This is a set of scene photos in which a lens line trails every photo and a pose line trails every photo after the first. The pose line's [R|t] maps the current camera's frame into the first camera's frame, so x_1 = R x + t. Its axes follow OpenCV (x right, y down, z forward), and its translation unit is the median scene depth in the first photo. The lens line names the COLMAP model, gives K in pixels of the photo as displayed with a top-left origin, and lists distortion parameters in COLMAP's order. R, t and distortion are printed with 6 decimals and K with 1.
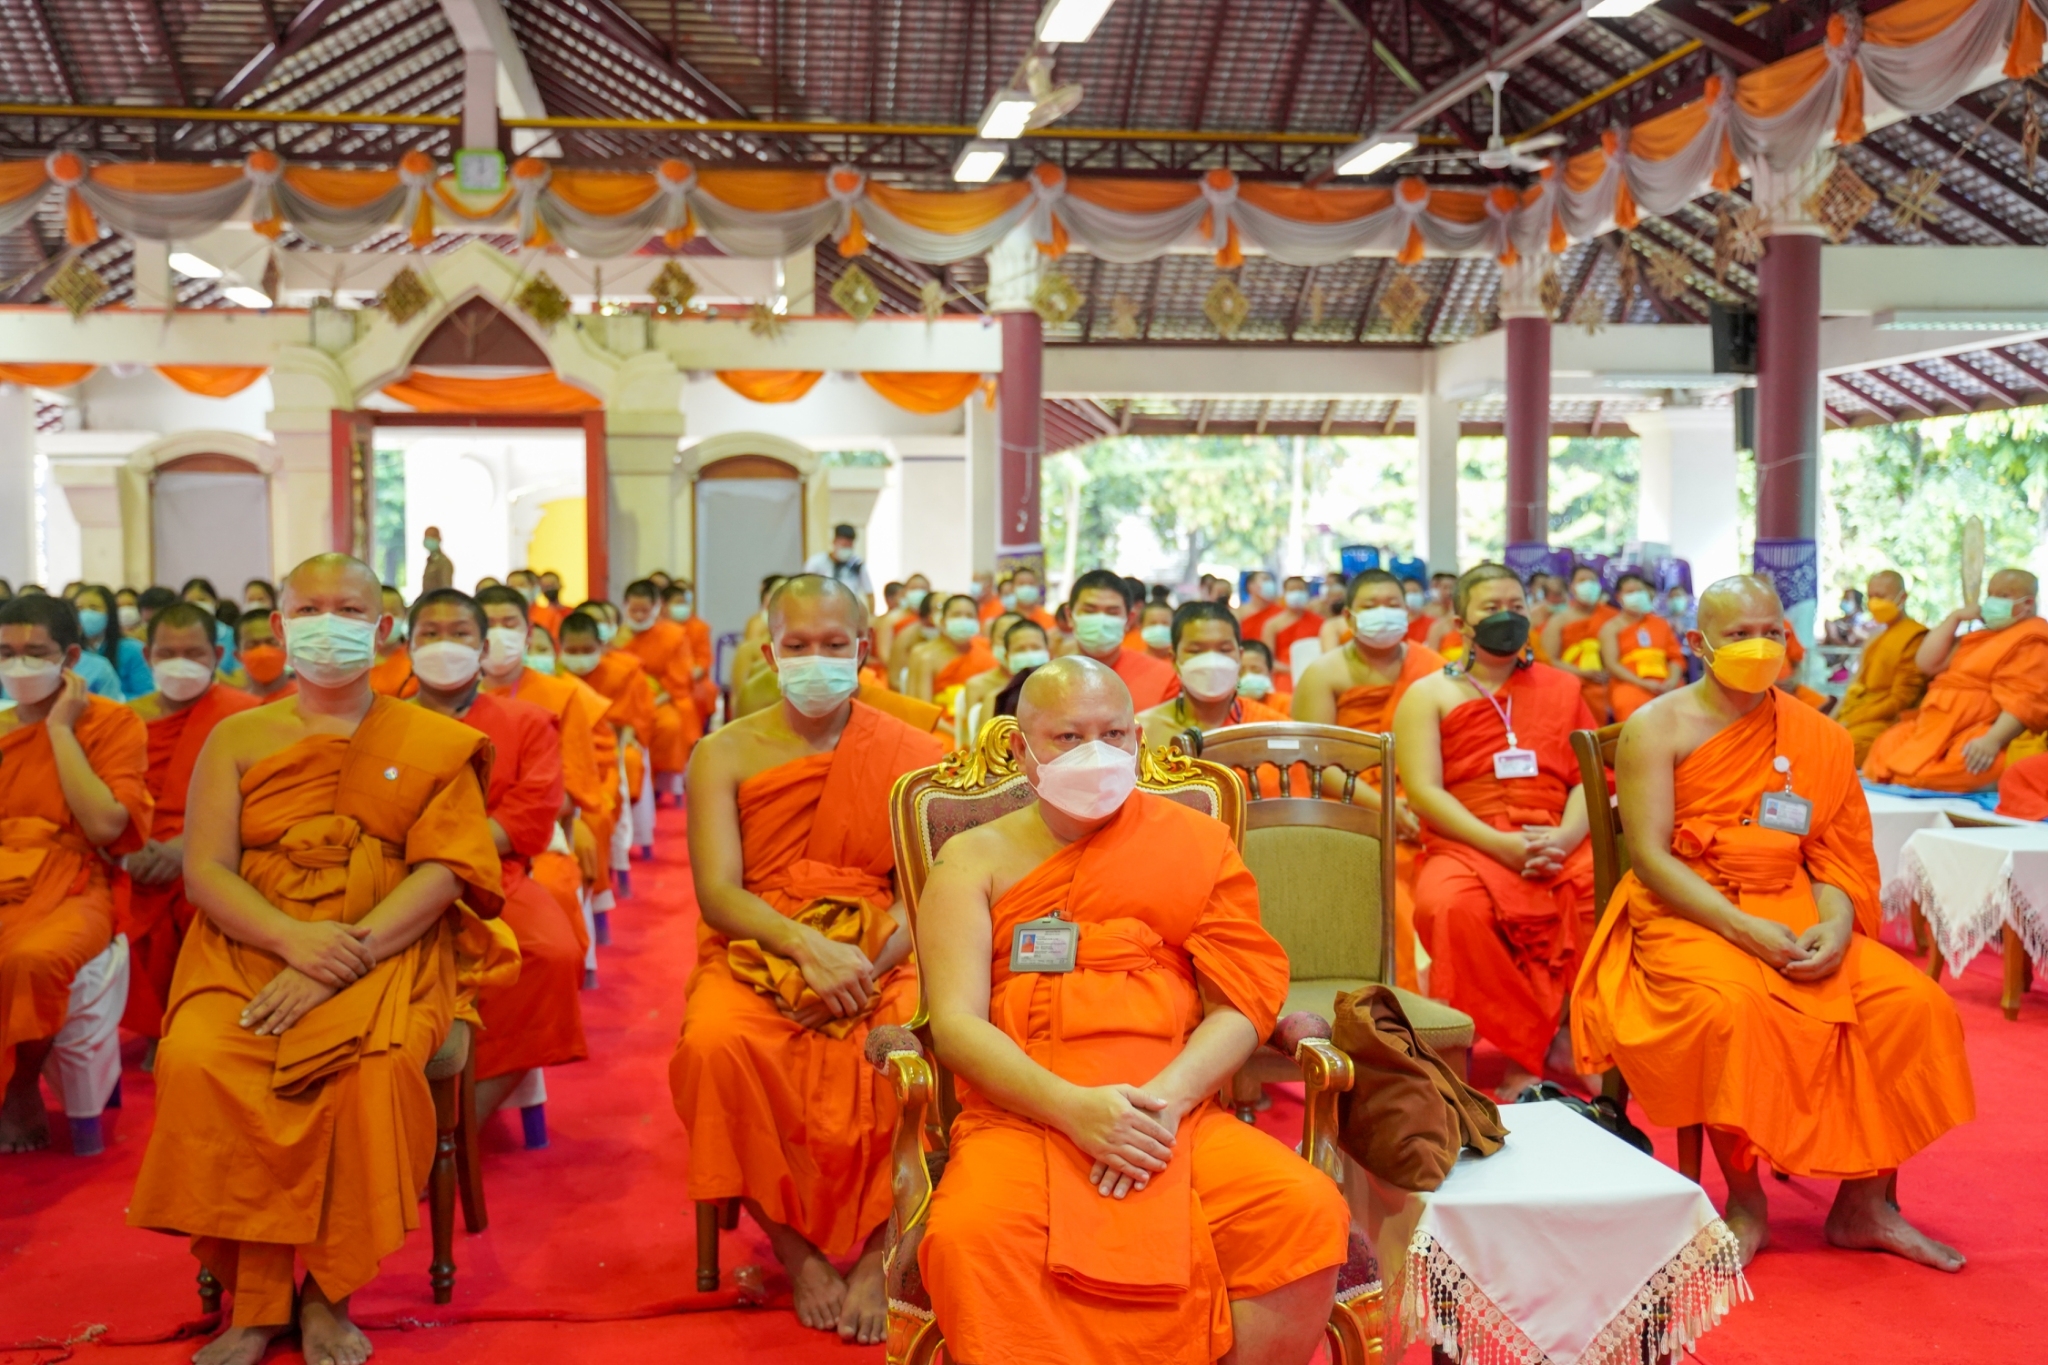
lens RADIAL K [[2402.4, 0, 1056.5], [0, 2402.4, 677.2], [0, 0, 1]] dist [0.025156, 0.000000]
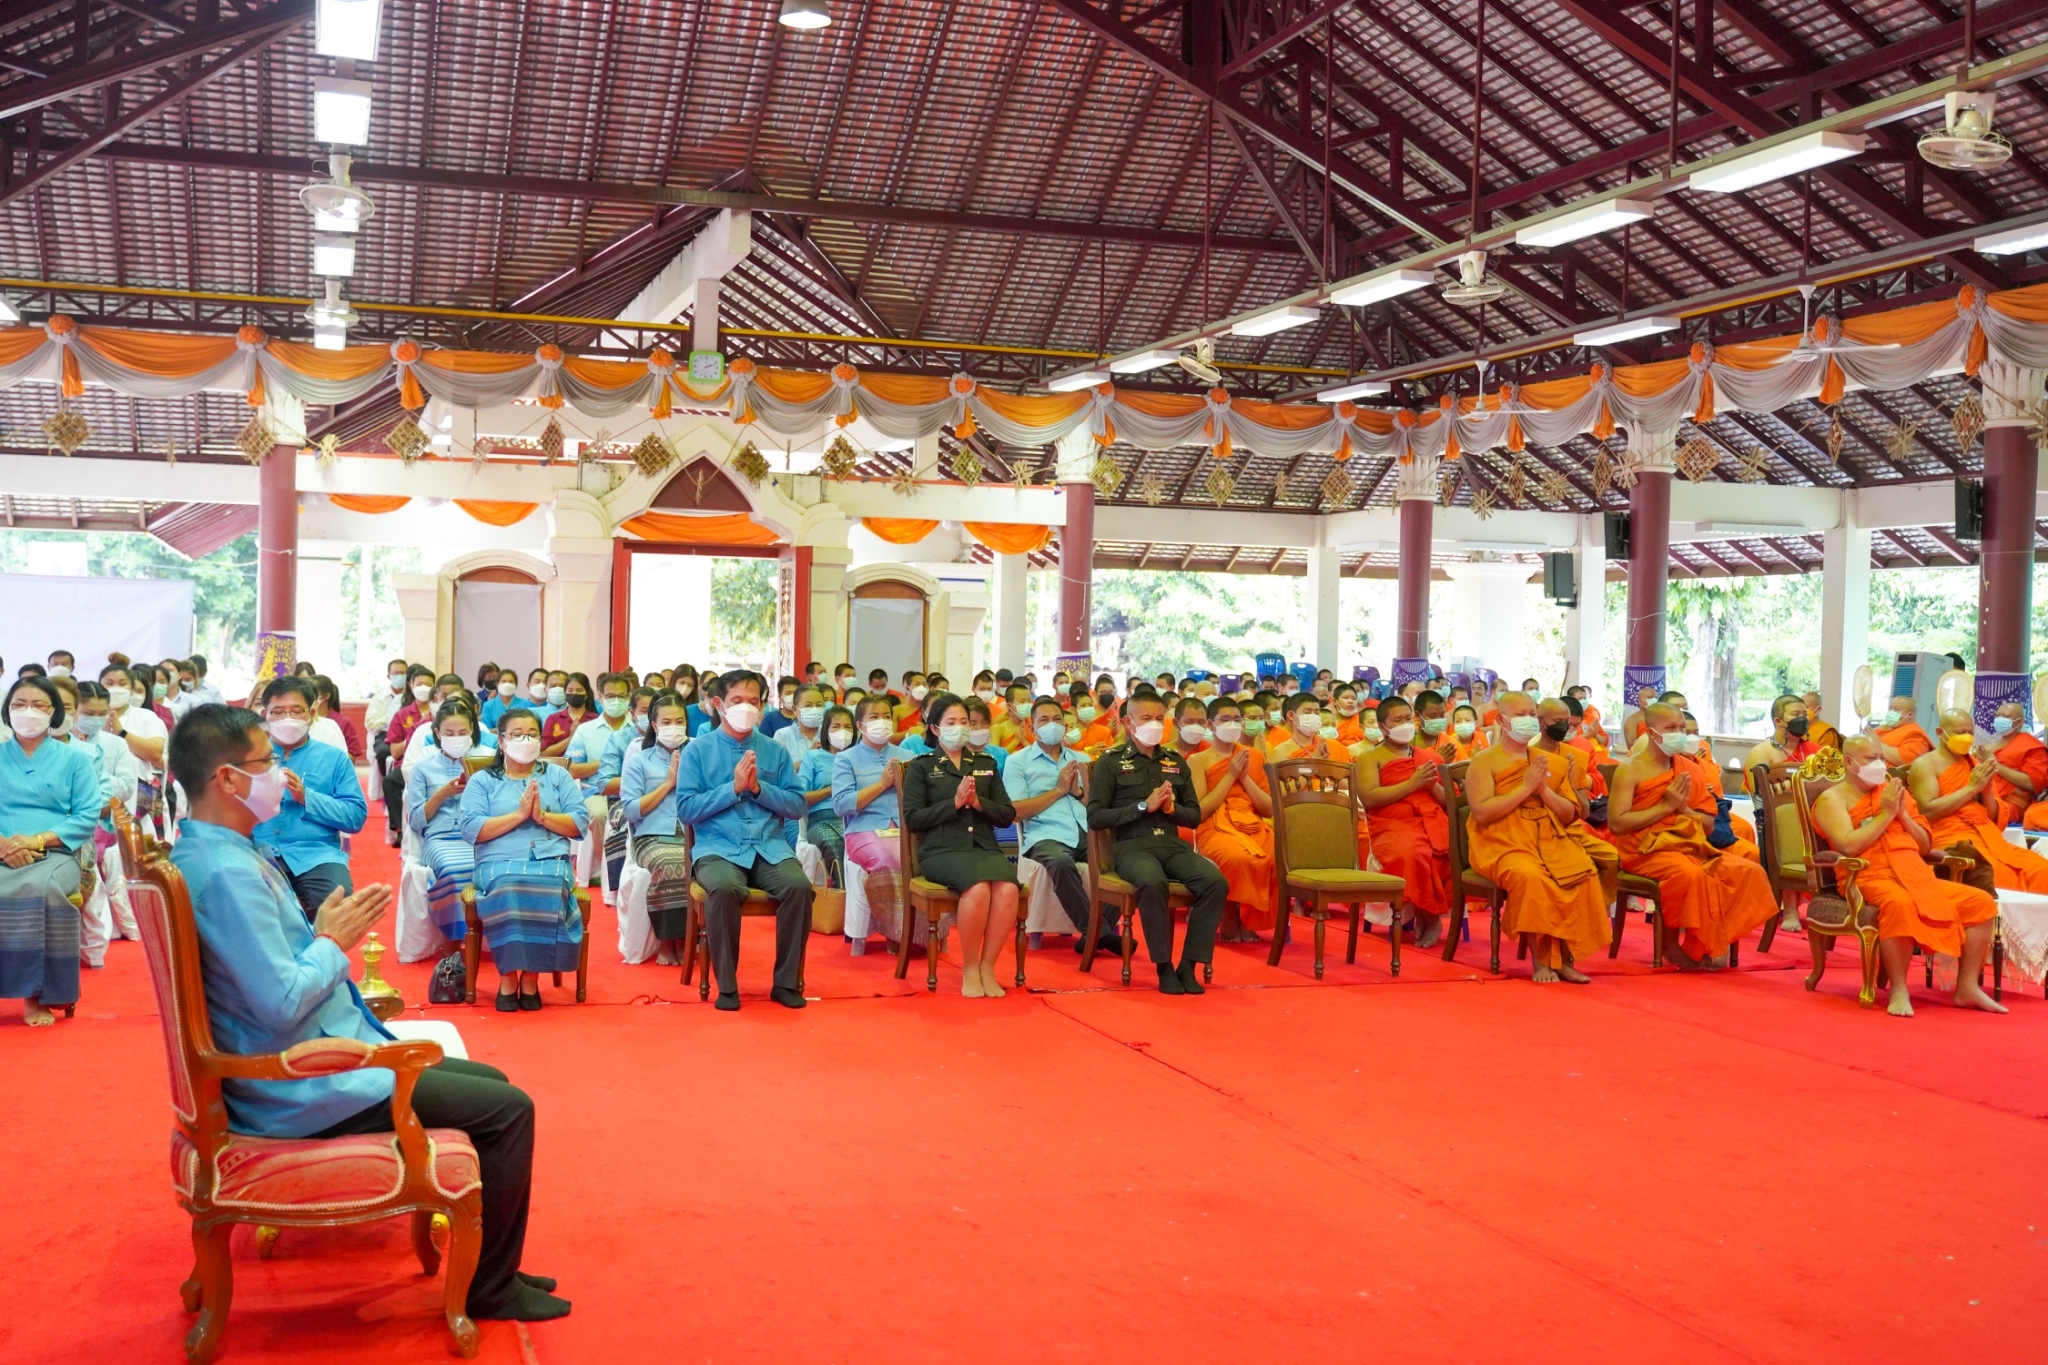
lens RADIAL K [[2402.4, 0, 1060.5], [0, 2402.4, 674.6], [0, 0, 1]] dist [0.025156, 0.000000]
pose [[0.975390, 0.023725, 0.219205, -0.335249], [-0.016274, 0.999229, -0.035734, 0.008408], [-0.219883, 0.031287, 0.975024, -0.355366]]
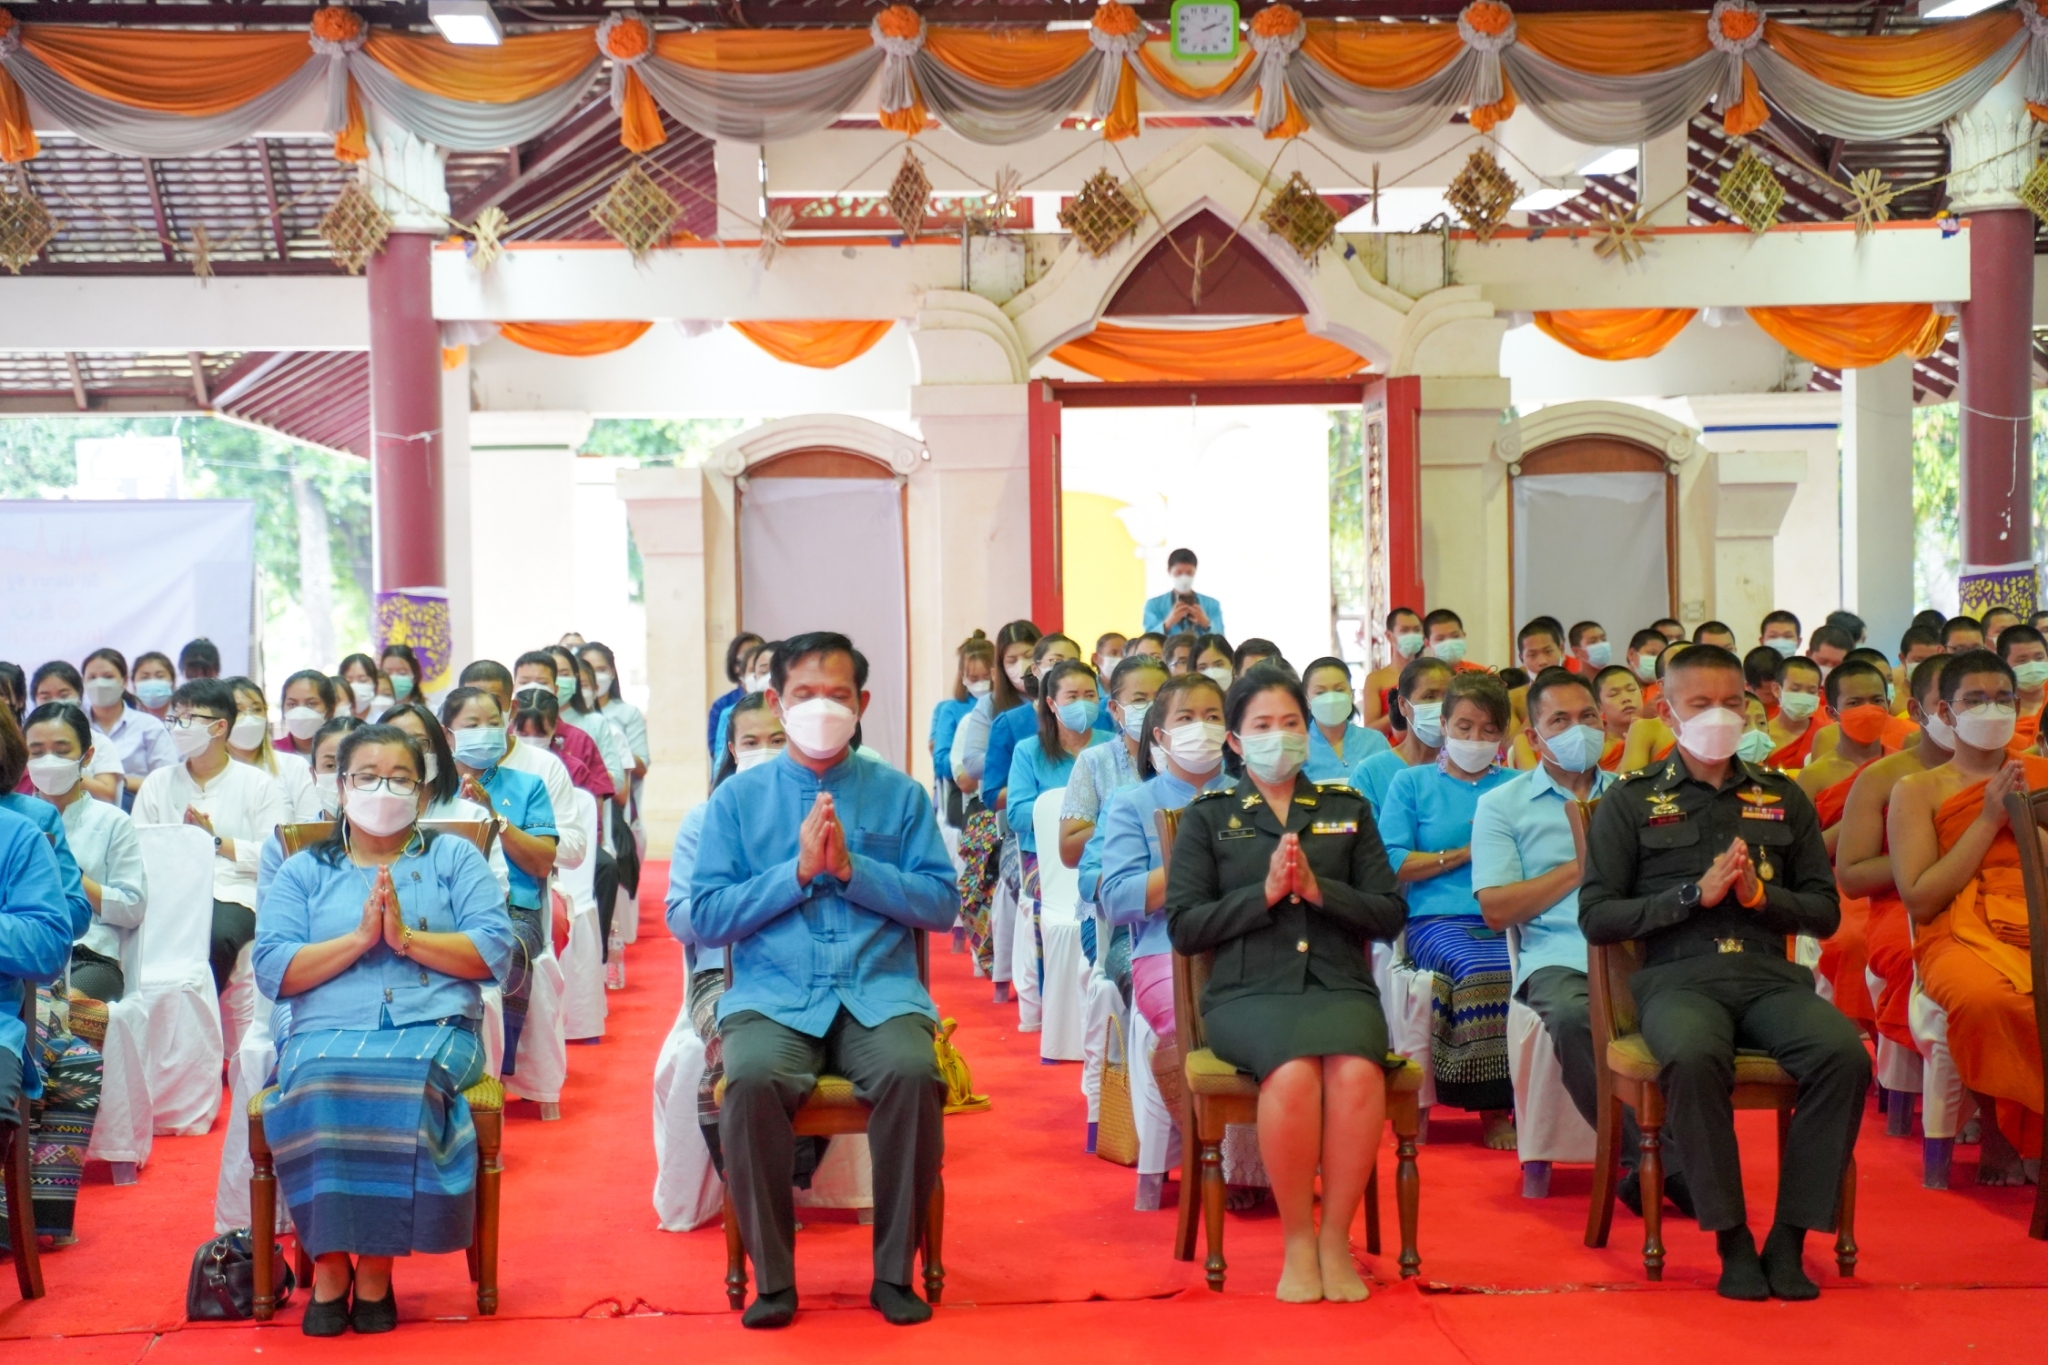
lens RADIAL K [[4661.3, 0, 1027.3], [0, 4661.3, 675.4], [0, 0, 1]] dist [0.396881, 0.000000]
pose [[0.998939, -0.012494, -0.044331, -0.231442], [0.011312, 0.999577, -0.026810, 0.008170], [0.044648, 0.026280, 0.998657, -0.323394]]
